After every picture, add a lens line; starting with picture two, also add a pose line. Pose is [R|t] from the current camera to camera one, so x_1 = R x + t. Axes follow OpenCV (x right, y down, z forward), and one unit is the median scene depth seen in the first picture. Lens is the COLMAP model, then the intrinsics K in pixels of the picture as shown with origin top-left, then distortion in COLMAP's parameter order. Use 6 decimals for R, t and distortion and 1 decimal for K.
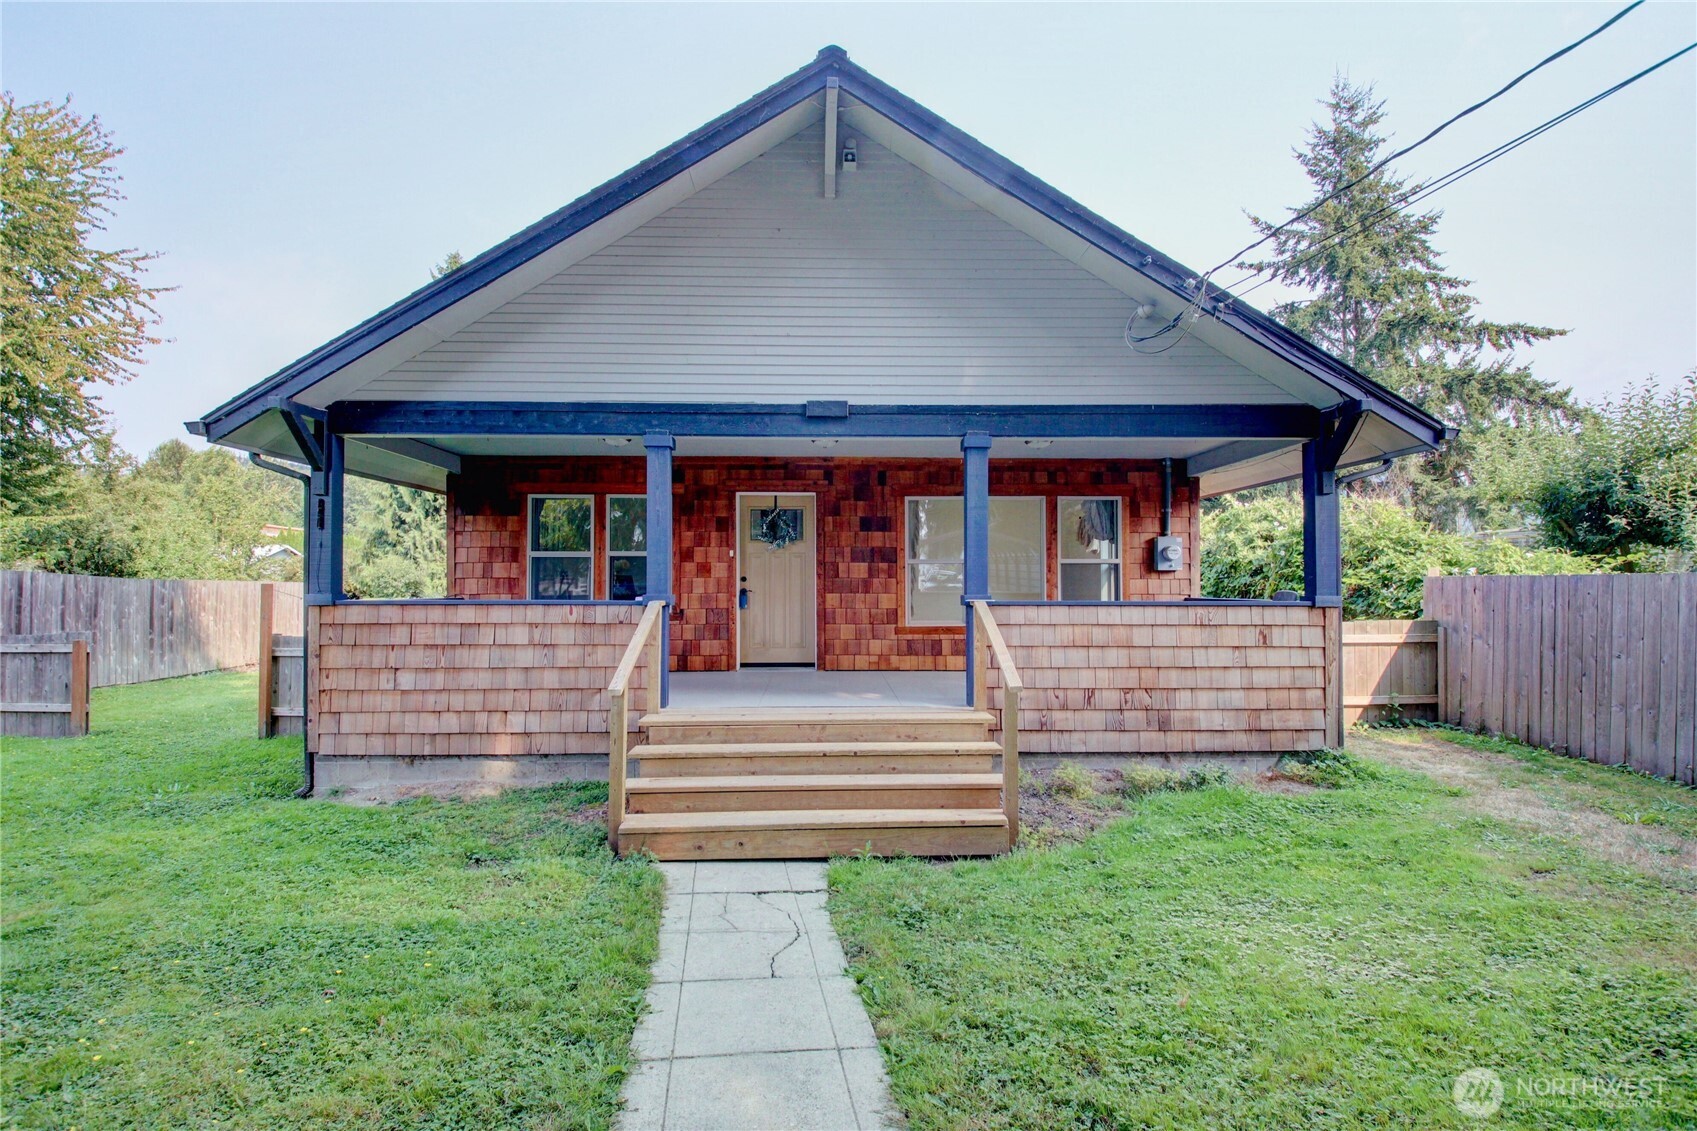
lens RADIAL K [[798.4, 0, 837.9], [0, 798.4, 573.9], [0, 0, 1]] dist [0.001262, -0.000016]
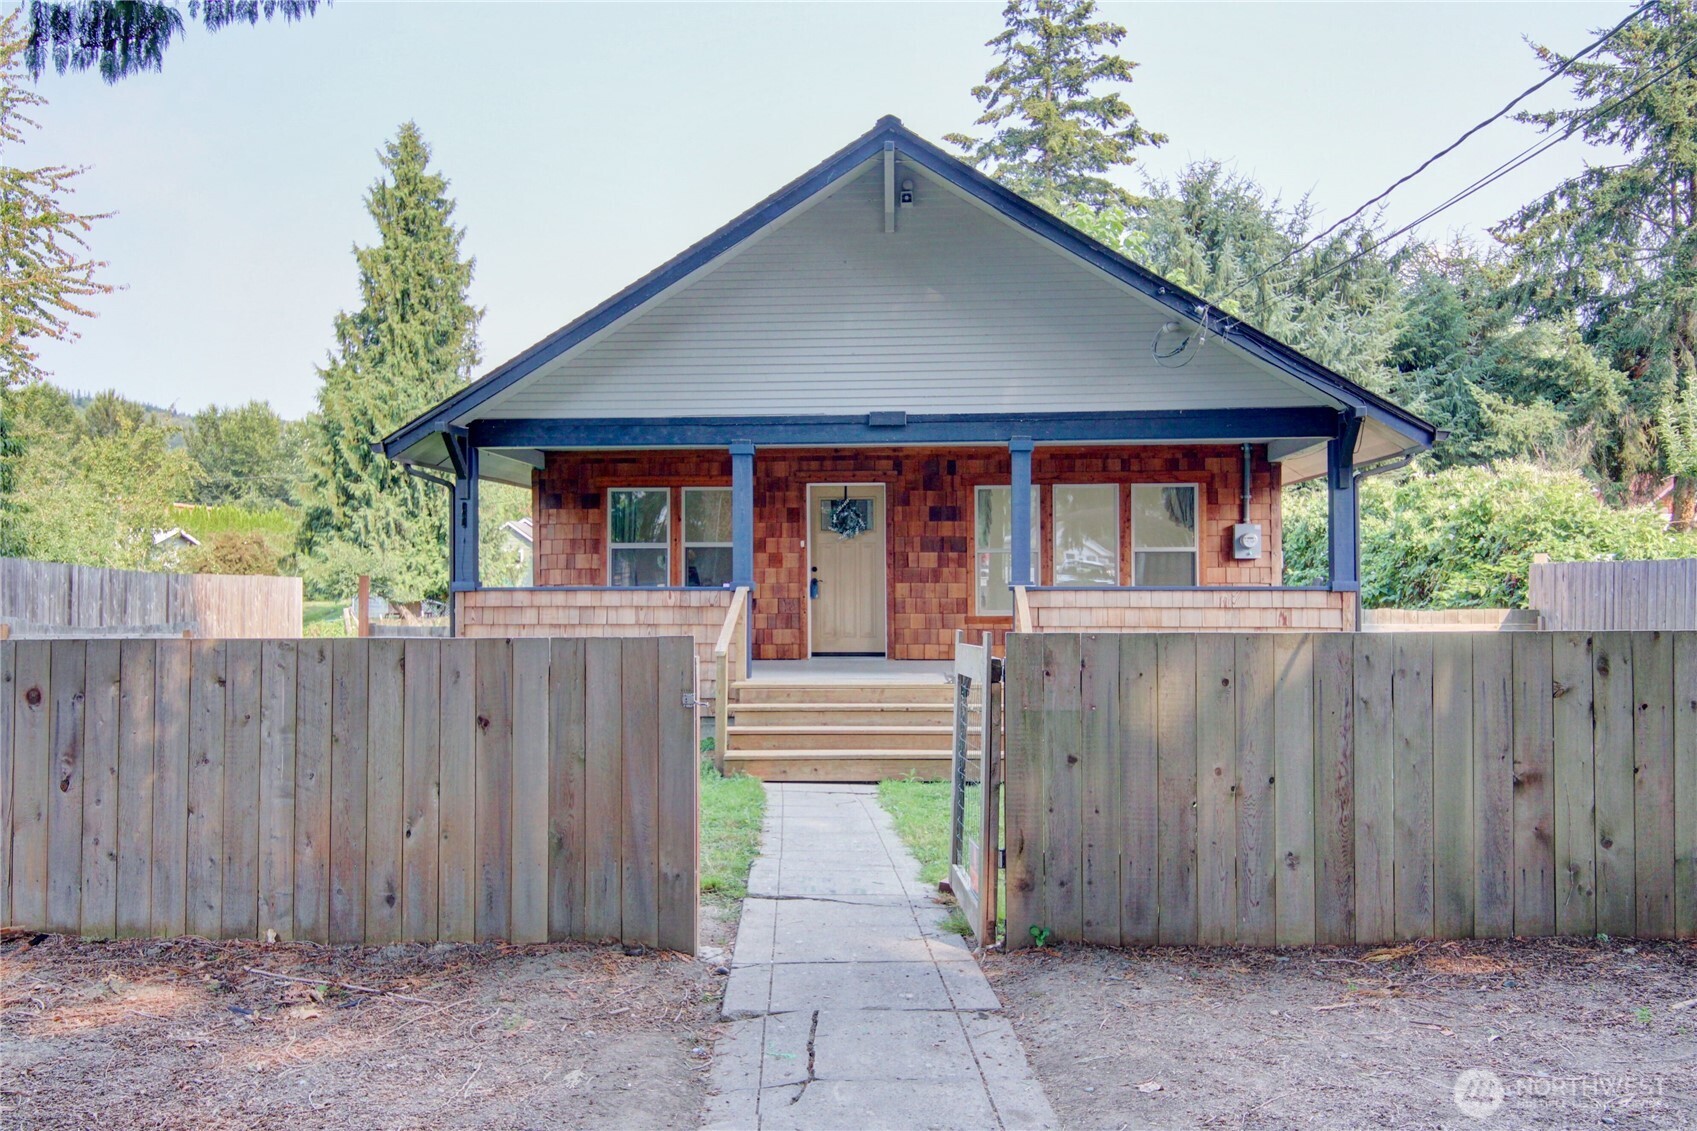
lens RADIAL K [[1563.0, 0, 848.8], [0, 1563.0, 561.9], [0, 0, 1]] dist [-0.002863, 0.000000]
pose [[0.996074, -0.004448, -0.088414, 0.100337], [0.004175, 0.999986, -0.003274, 0.004010], [0.088427, 0.002892, 0.996078, -0.966782]]
